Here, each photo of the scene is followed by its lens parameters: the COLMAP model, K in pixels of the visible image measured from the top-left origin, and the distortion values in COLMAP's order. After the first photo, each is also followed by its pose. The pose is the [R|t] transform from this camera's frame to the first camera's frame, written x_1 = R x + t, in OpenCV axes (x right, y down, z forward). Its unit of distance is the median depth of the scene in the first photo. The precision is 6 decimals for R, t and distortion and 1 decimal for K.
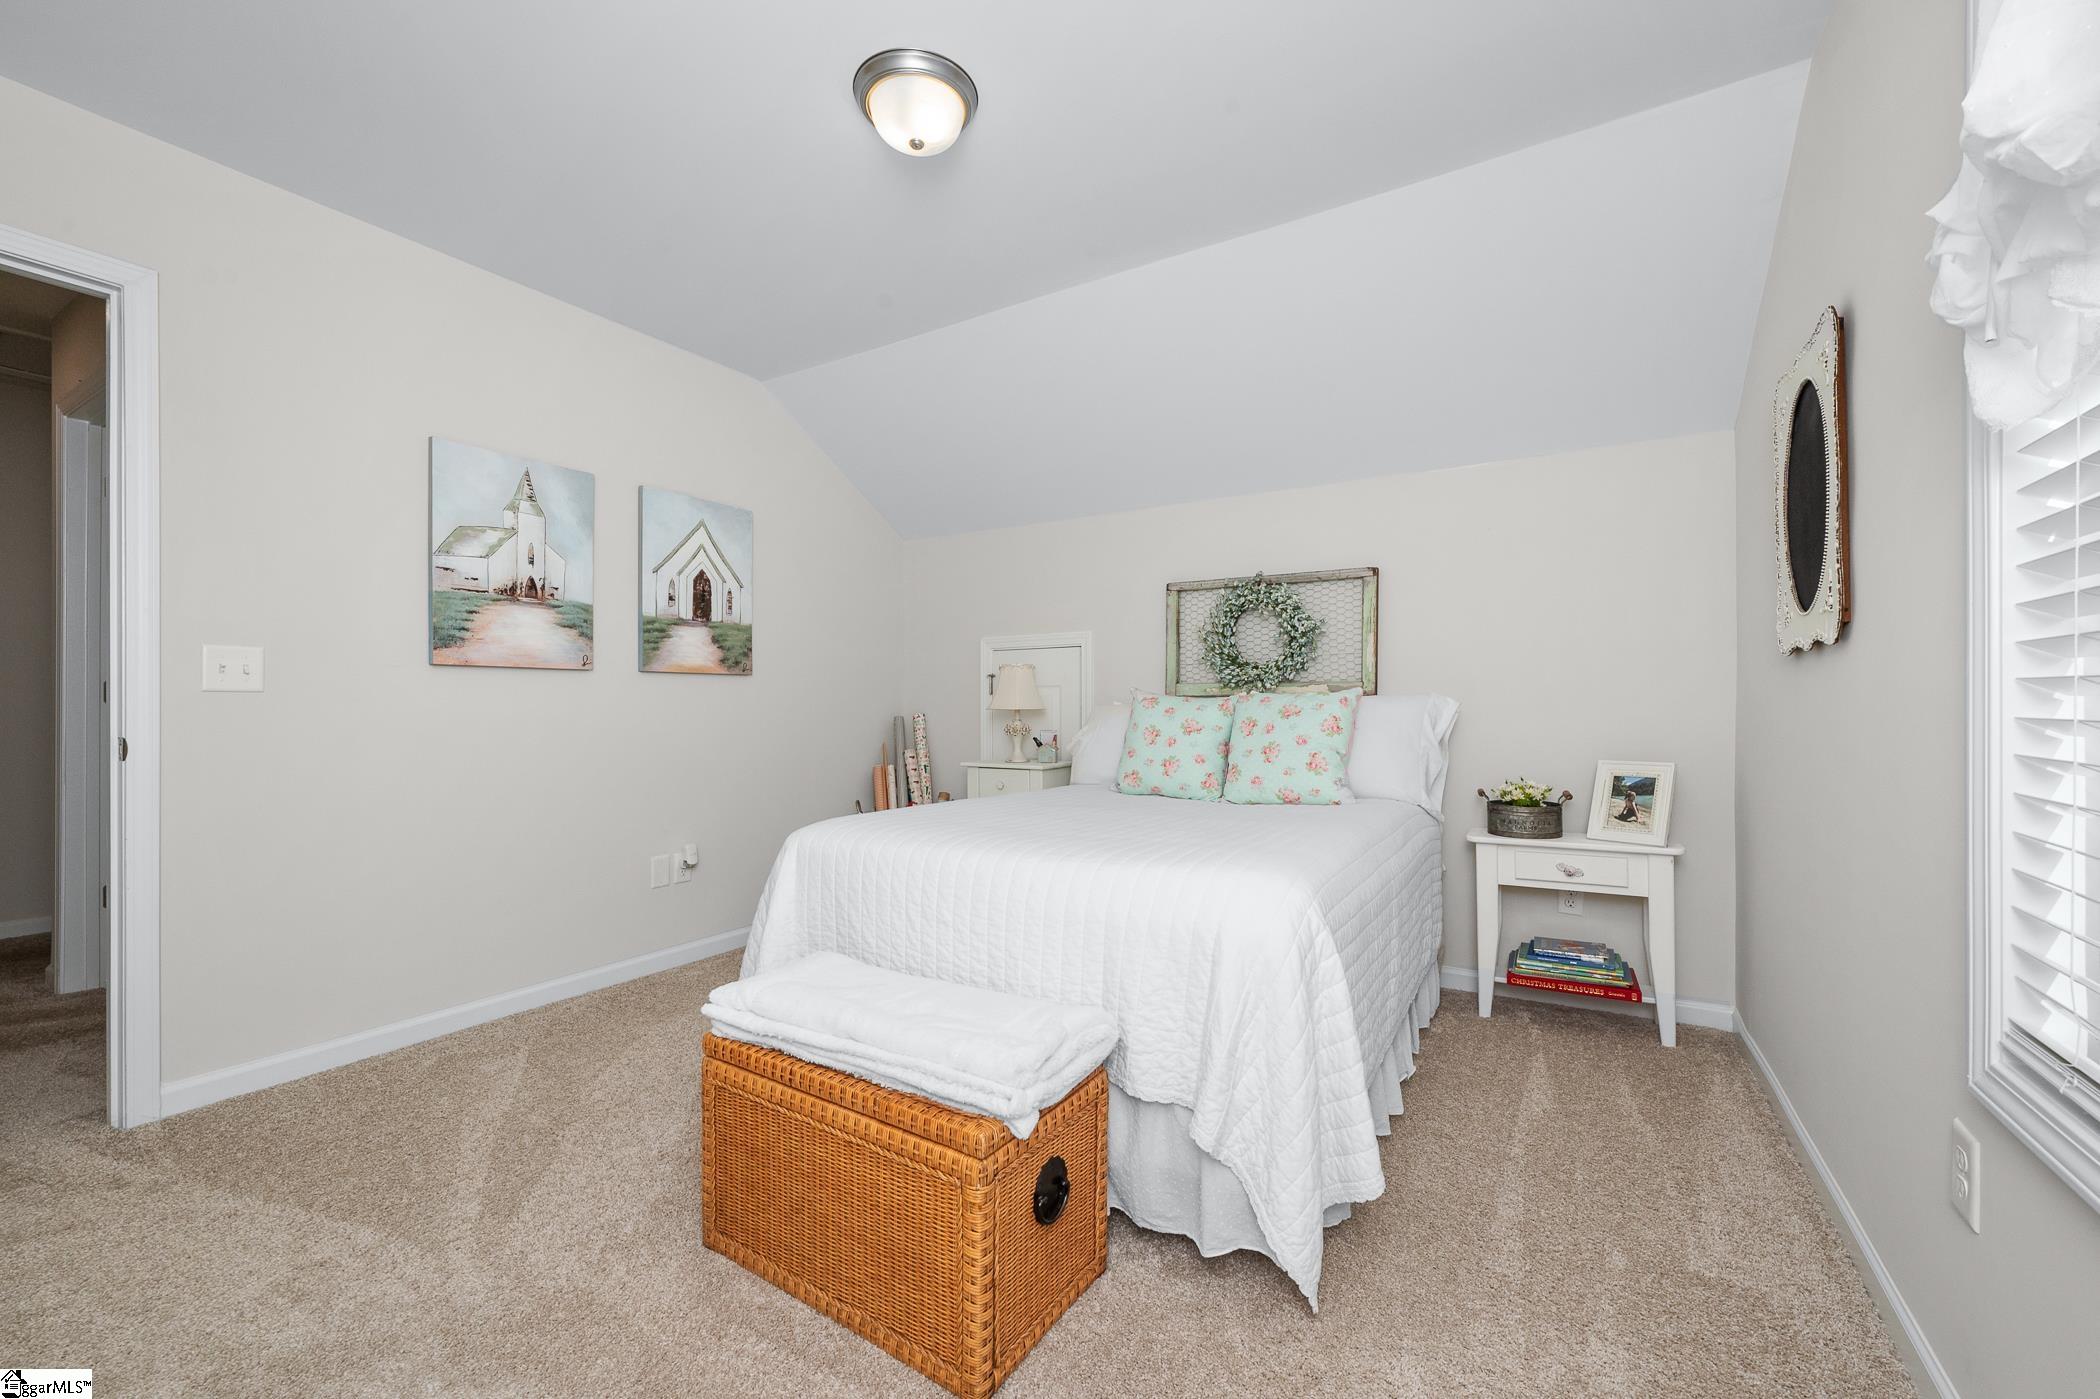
lens RADIAL K [[832.6, 0, 1050.0], [0, 832.6, 699.5], [0, 0, 1]] dist [0.002539, 0.000229]
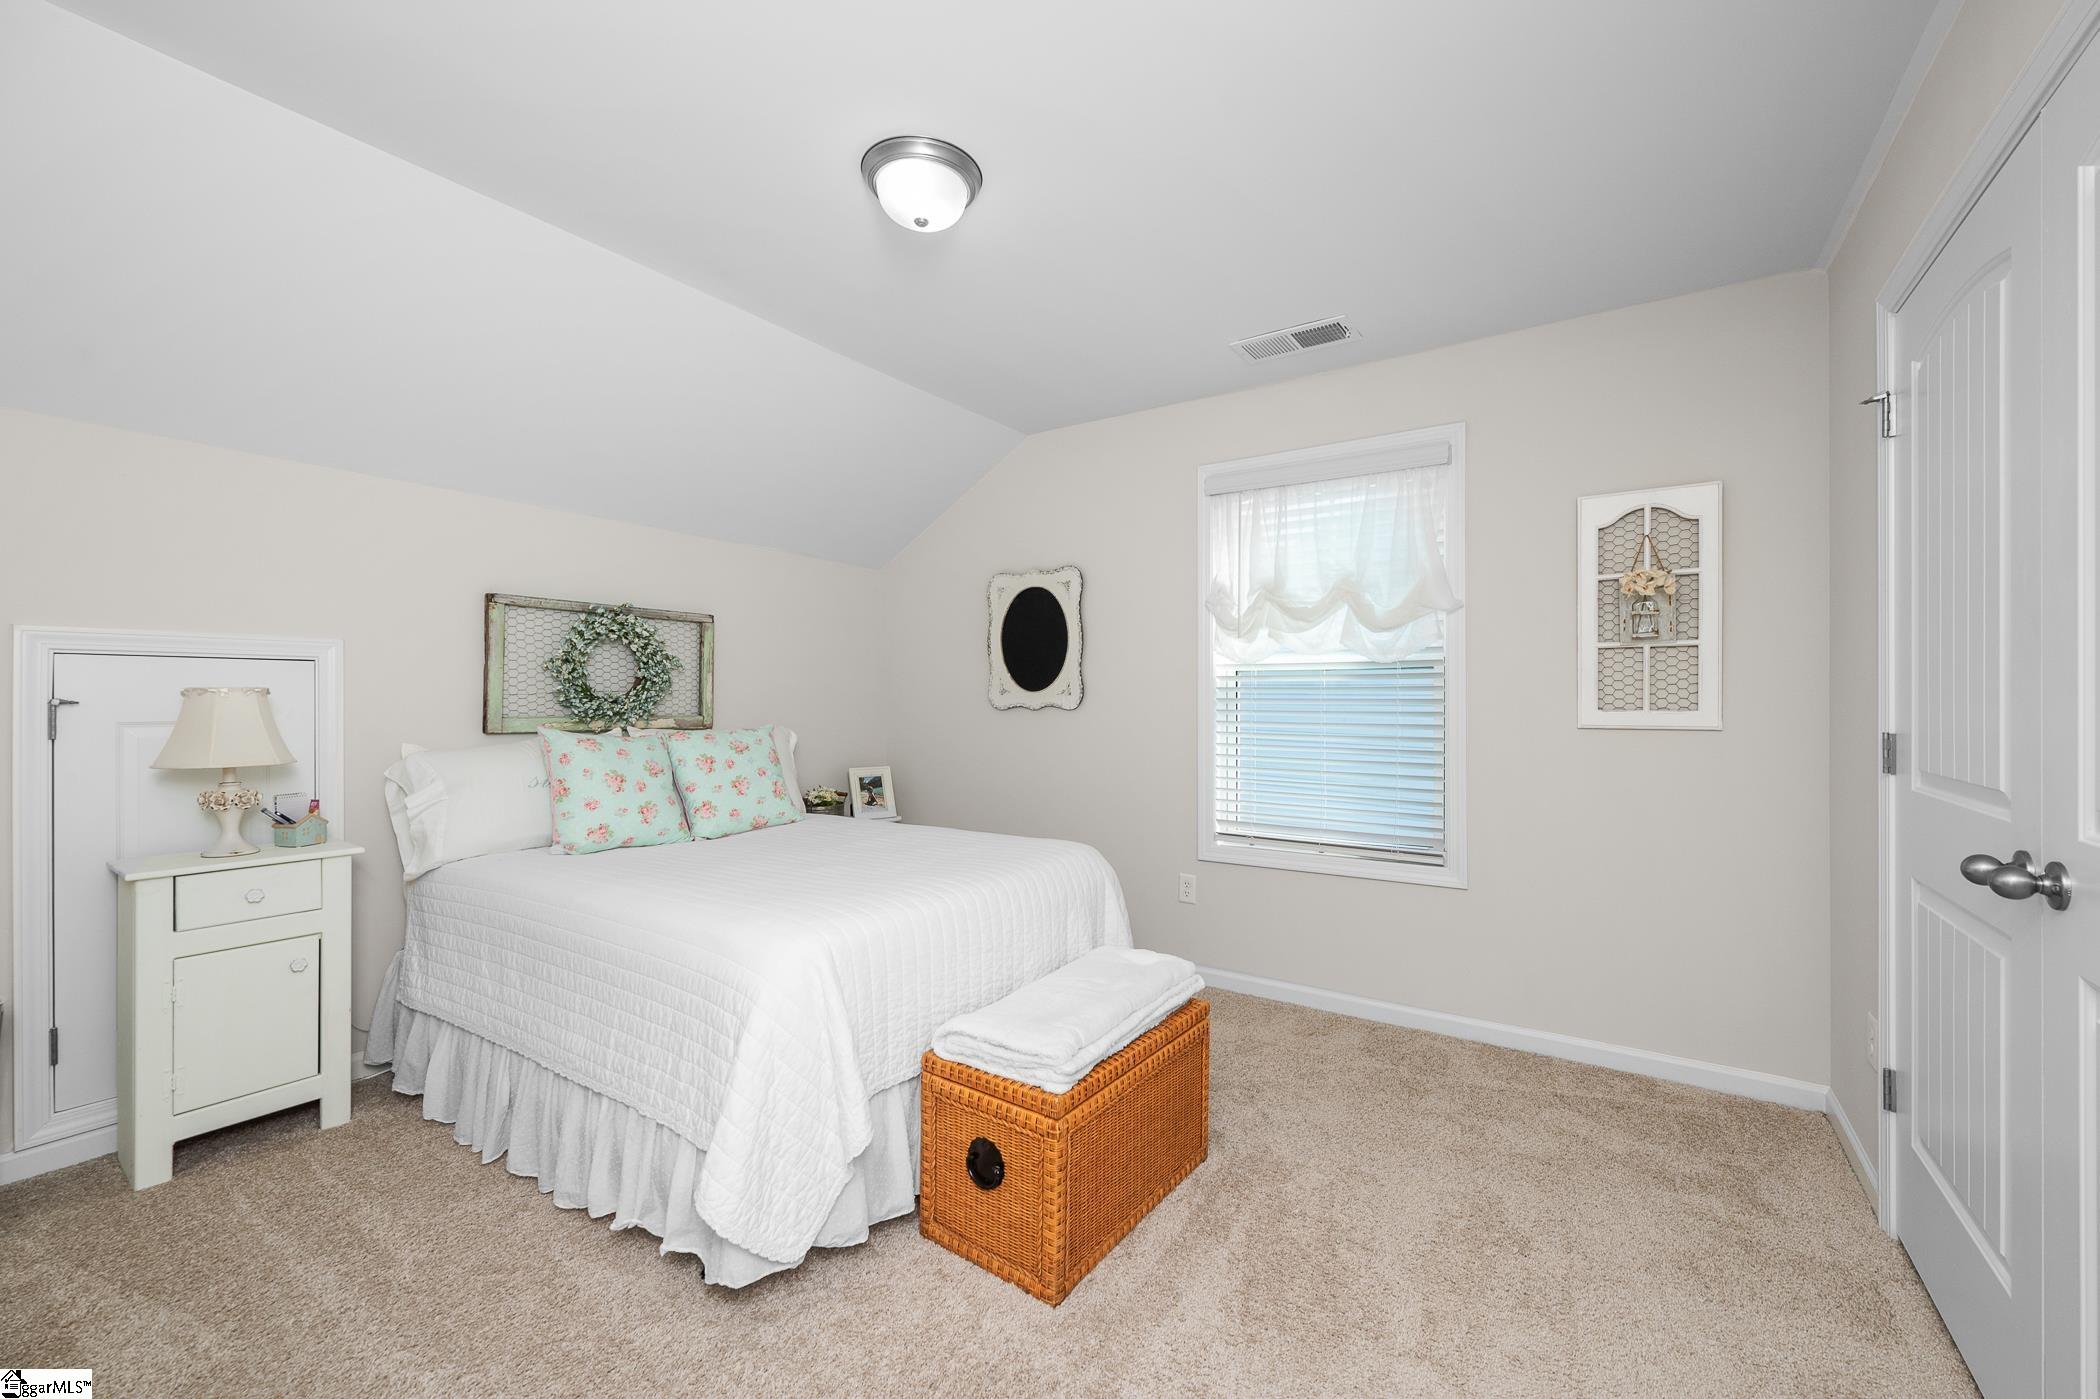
lens RADIAL K [[839.6, 0, 1050.0], [0, 839.6, 699.5], [0, 0, 1]] dist [0.002323, 0.000192]
pose [[0.052022, 0.001258, 0.998645, -0.720287], [-0.007001, 0.999975, -0.000895, -0.045503], [-0.998621, -0.006945, 0.052029, 0.474908]]
